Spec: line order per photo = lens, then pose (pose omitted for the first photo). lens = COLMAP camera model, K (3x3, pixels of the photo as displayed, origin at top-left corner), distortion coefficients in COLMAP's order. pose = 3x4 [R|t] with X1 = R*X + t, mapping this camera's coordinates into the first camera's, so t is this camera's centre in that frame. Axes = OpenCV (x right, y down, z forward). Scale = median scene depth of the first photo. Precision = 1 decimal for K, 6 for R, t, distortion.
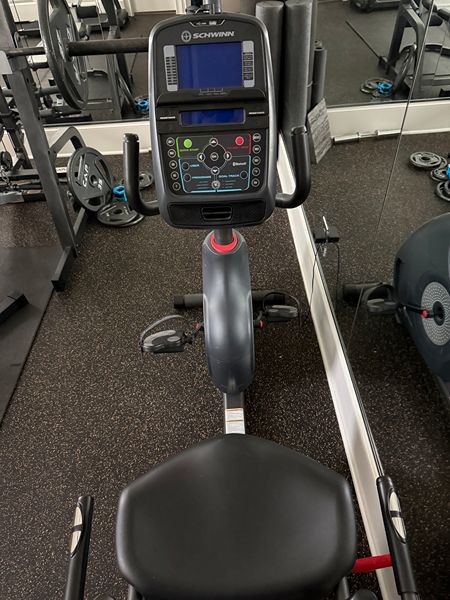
lens RADIAL K [[419.3, 0, 225.0], [0, 419.3, 300.0], [0, 0, 1]] dist [0.133834, -0.219764]
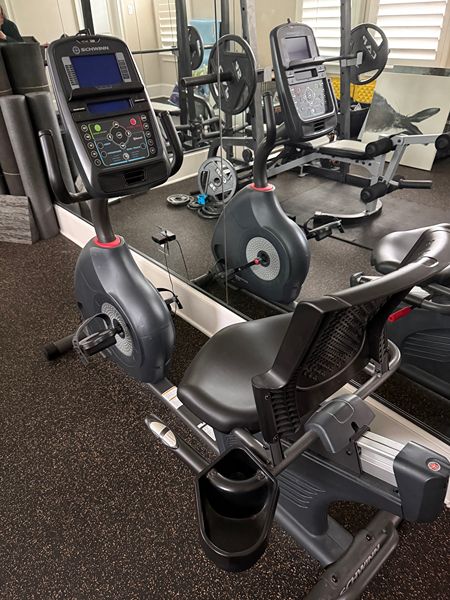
lens RADIAL K [[434.2, 0, 225.0], [0, 434.2, 300.0], [0, 0, 1]] dist [0.008892, 0.001708]
pose [[0.770765, -0.325731, 0.547558, -0.657329], [0.449399, 0.887158, -0.104841, 0.387683], [-0.451620, 0.326880, 0.830174, -0.084670]]
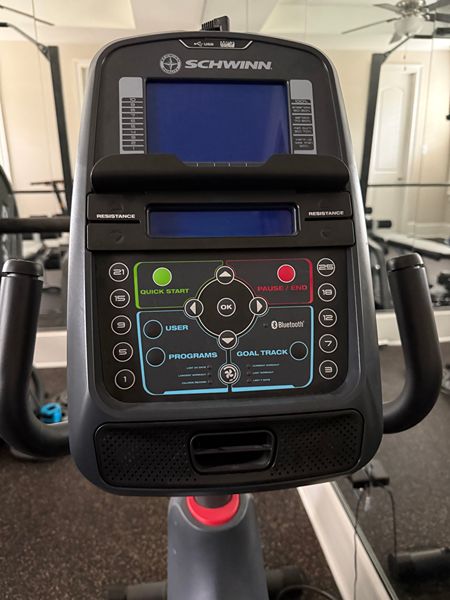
lens RADIAL K [[419.3, 0, 225.0], [0, 419.3, 300.0], [0, 0, 1]] dist [0.133834, -0.219764]
pose [[0.994387, 0.016765, 0.104470, -0.067436], [0.036027, 0.874719, -0.483290, -0.146446], [-0.099484, 0.484341, 0.869205, 0.635401]]
